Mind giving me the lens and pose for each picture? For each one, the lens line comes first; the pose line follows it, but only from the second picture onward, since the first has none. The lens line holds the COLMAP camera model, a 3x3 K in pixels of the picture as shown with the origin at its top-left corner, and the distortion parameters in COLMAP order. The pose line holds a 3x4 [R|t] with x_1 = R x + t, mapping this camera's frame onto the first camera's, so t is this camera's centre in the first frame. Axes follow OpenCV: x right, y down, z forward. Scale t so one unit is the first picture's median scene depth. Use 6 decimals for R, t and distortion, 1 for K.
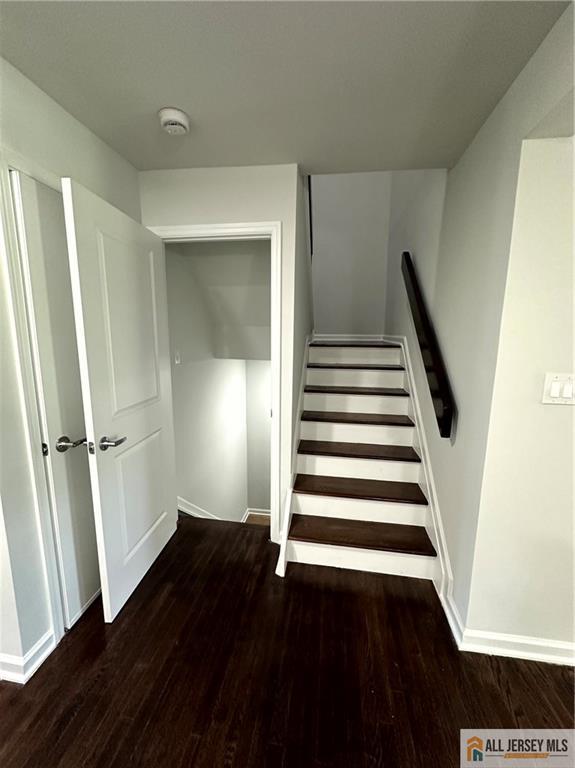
lens RADIAL K [[305.6, 0, 287.5], [0, 305.6, 384.0], [0, 0, 1]] dist [-0.000628, 0.000554]
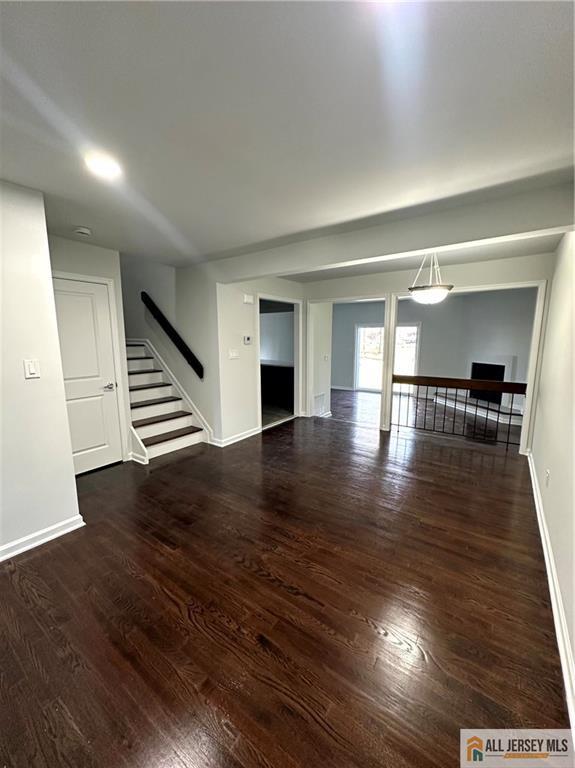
lens RADIAL K [[305.6, 0, 287.5], [0, 305.6, 384.0], [0, 0, 1]] dist [-0.000628, 0.000554]
pose [[0.456025, -0.143311, 0.878353, -1.260166], [0.143641, 0.985862, 0.086276, 0.087070], [-0.878299, 0.086824, 0.470163, -0.748067]]
